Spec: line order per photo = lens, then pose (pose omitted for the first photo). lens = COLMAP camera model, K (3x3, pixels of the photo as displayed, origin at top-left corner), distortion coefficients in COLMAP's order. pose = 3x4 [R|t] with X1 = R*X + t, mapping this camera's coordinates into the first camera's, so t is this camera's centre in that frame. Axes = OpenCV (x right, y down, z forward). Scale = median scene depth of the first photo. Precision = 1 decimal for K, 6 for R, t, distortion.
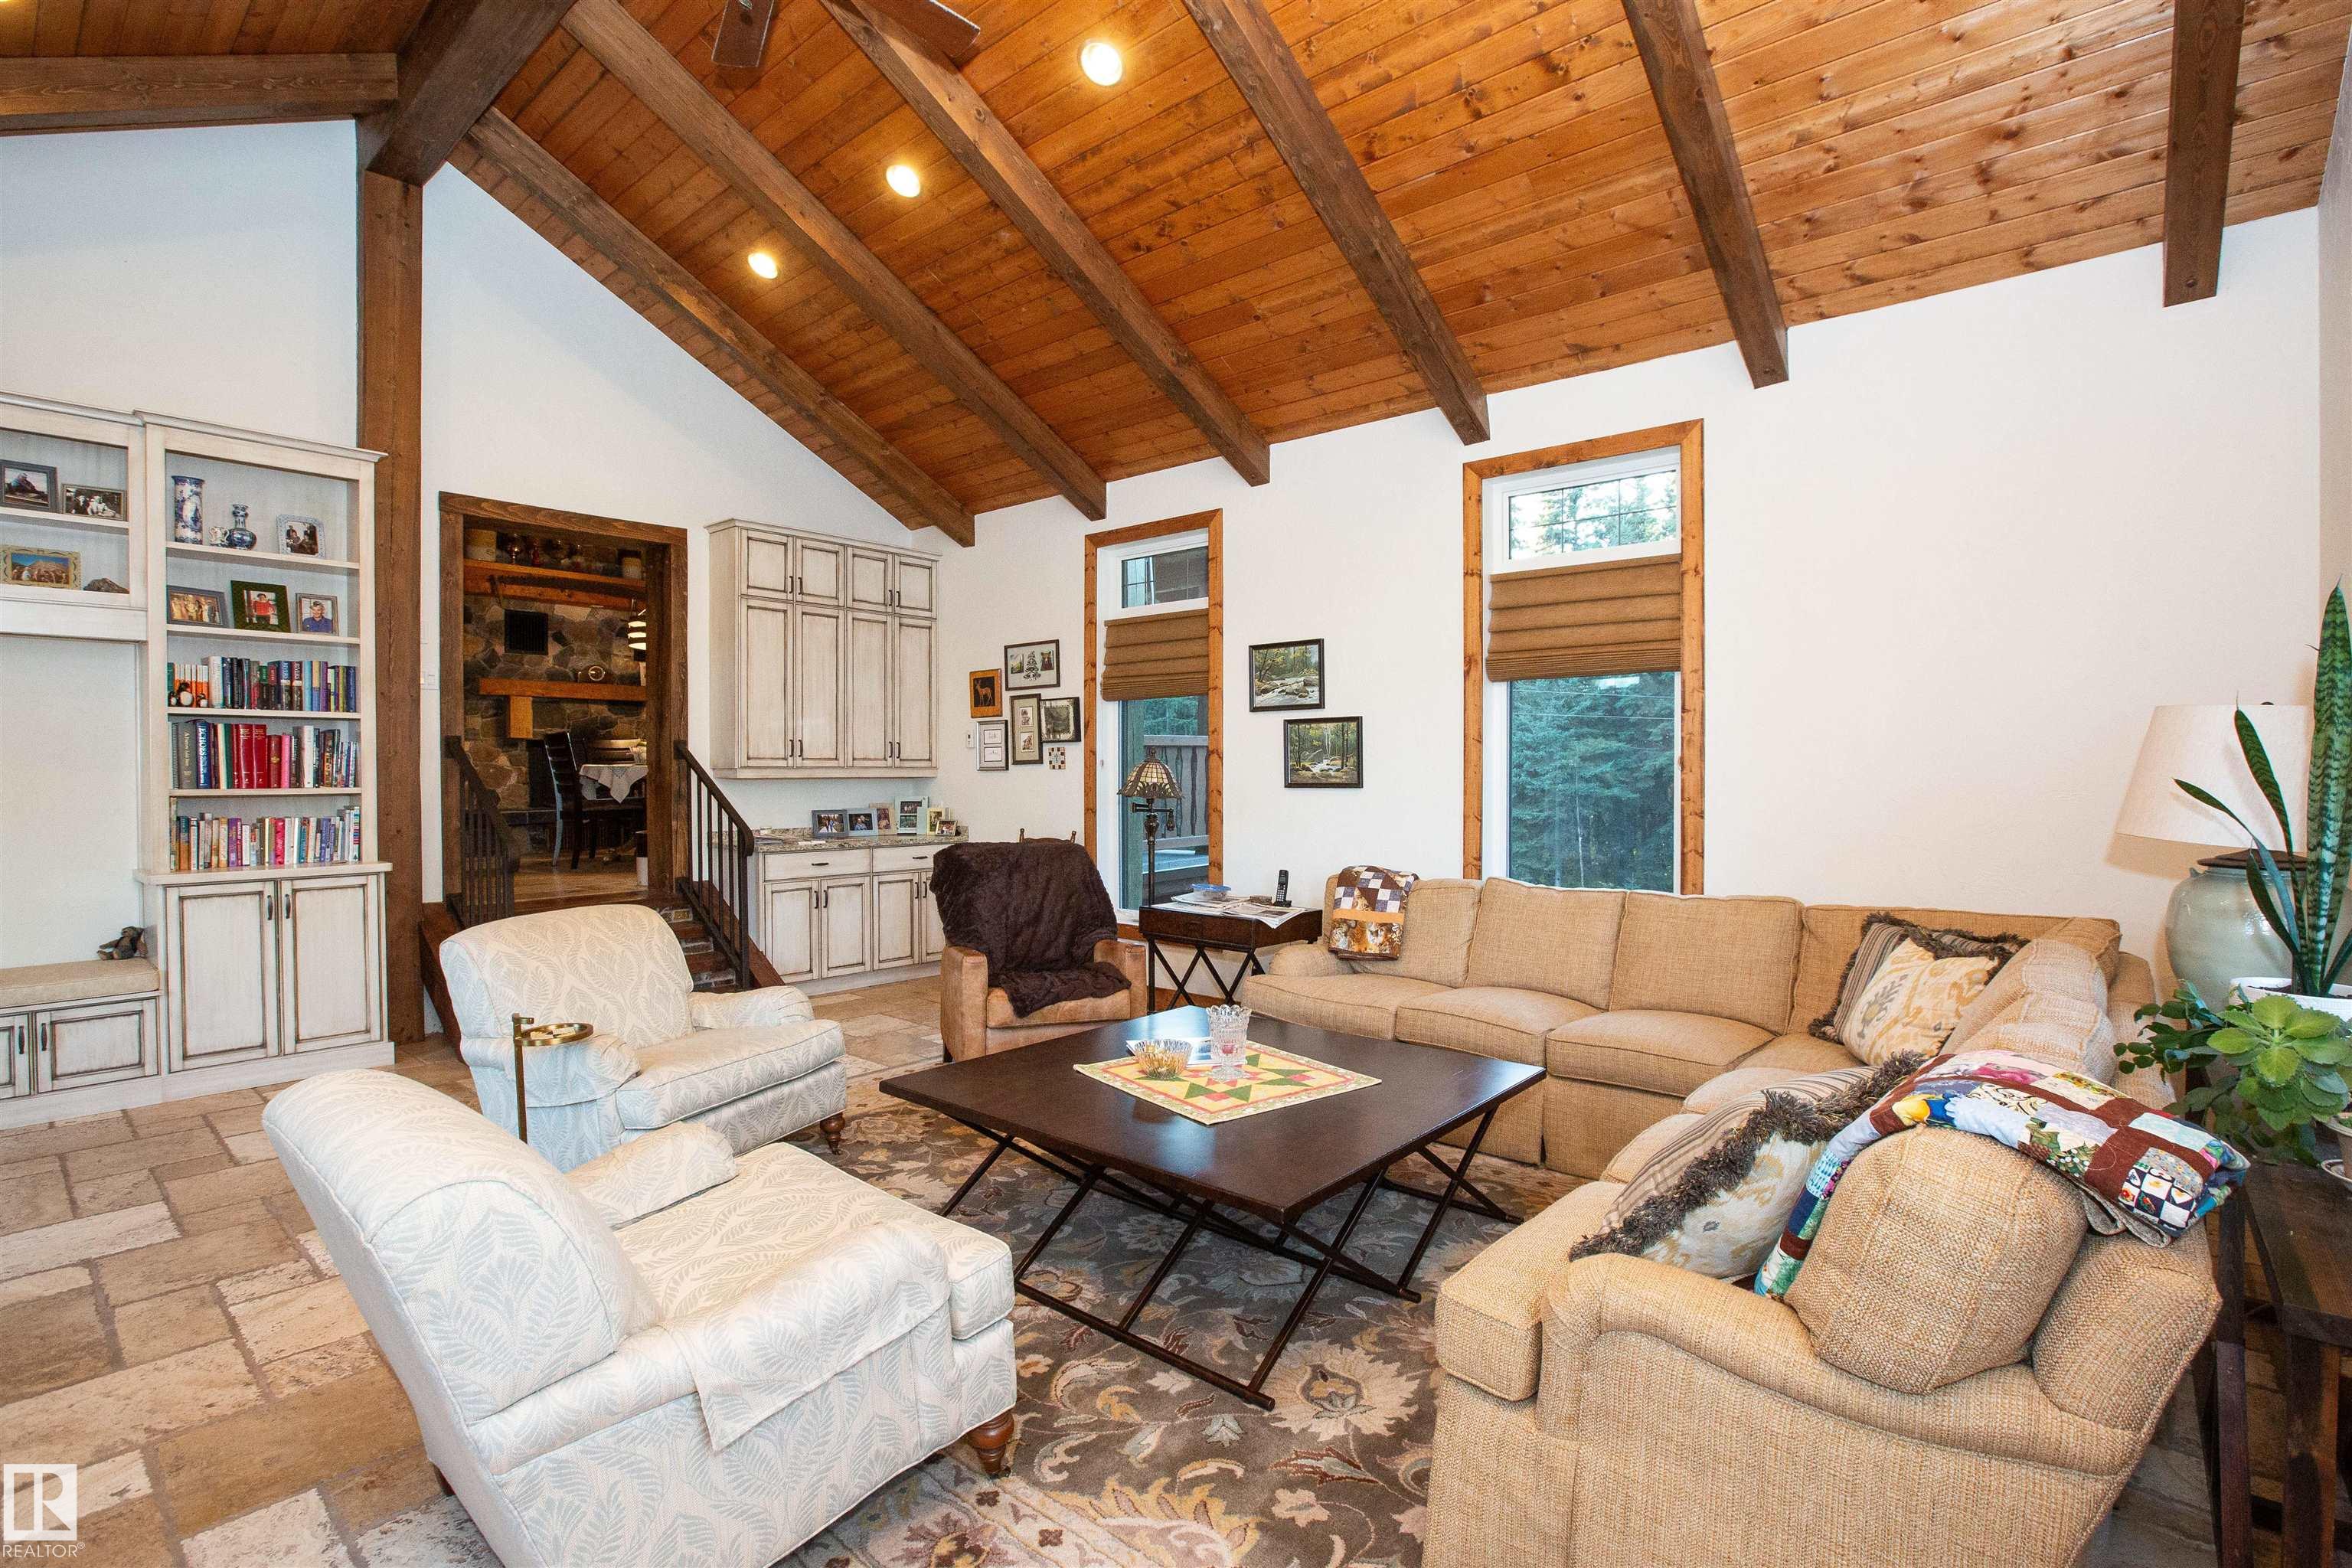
lens RADIAL K [[1099.4, 0, 1181.7], [0, 1099.4, 778.0], [0, 0, 1]] dist [-0.042157, 0.006824]
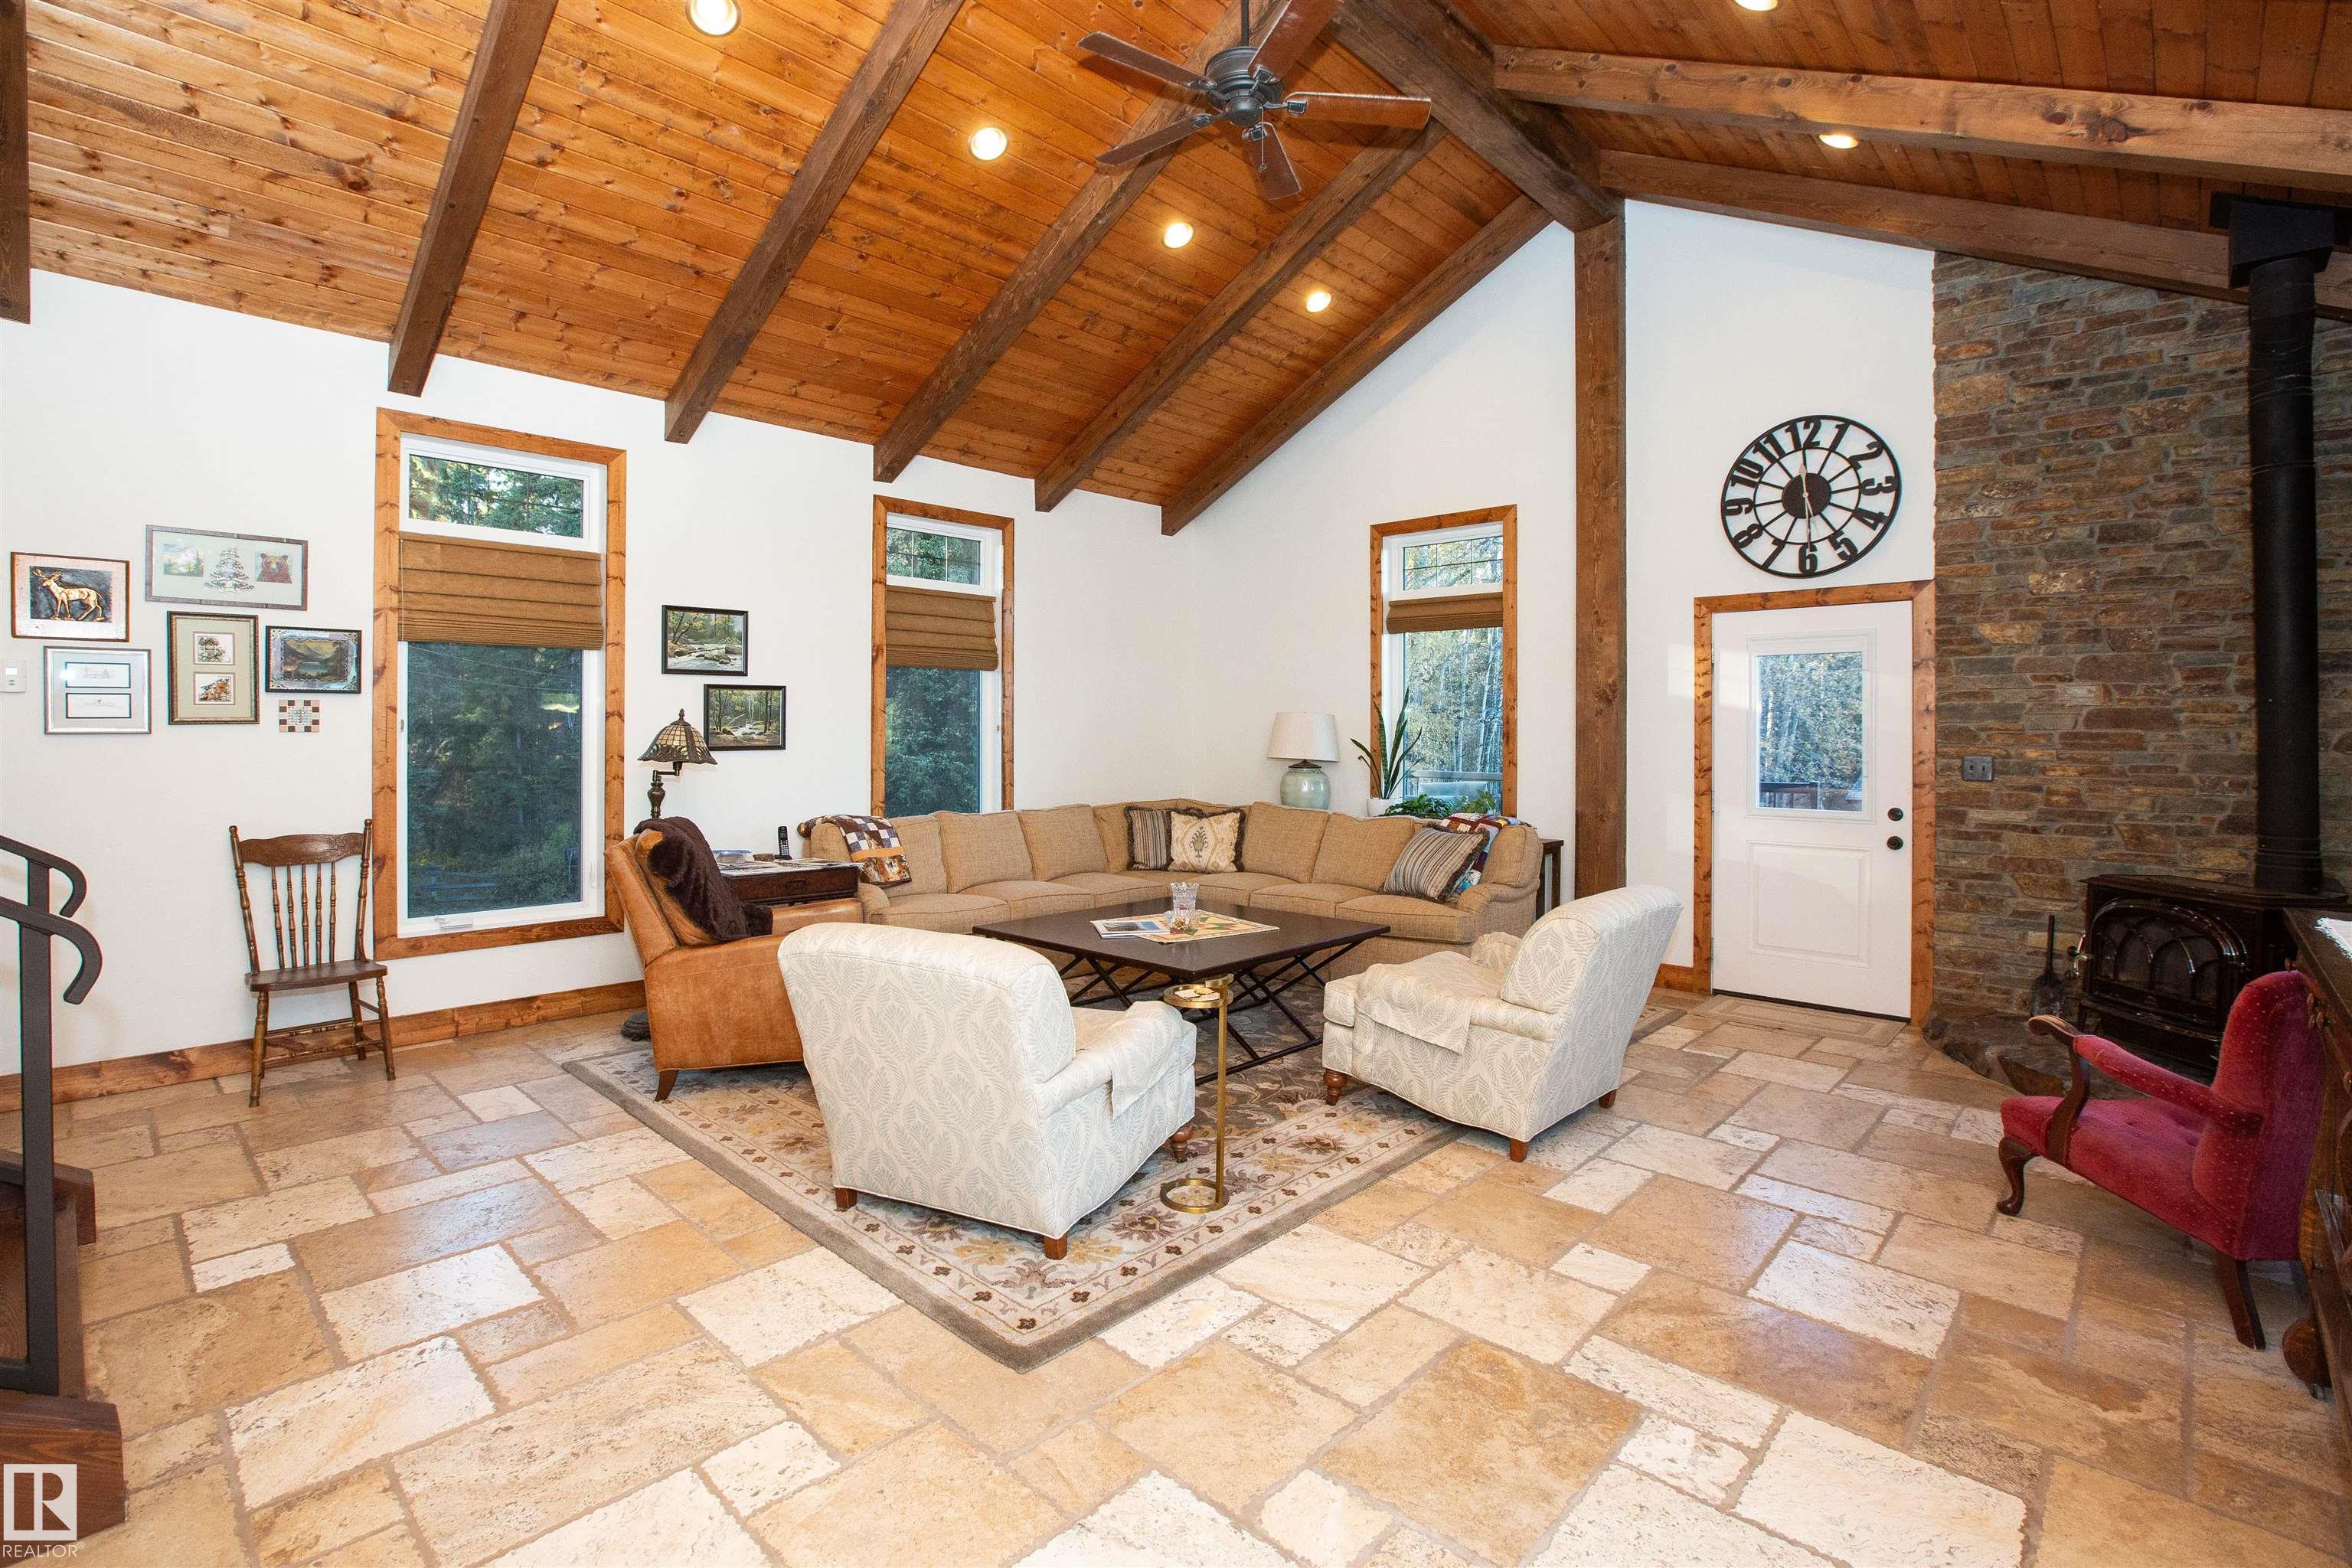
lens RADIAL K [[1099.4, 0, 1148.9], [0, 1099.4, 727.8], [0, 0, 1]] dist [-0.042157, 0.006824]
pose [[0.062197, -0.005607, 0.998048, -0.909350], [-0.004442, 0.999973, 0.005895, -0.020870], [-0.998054, -0.004800, 0.062171, 0.540917]]
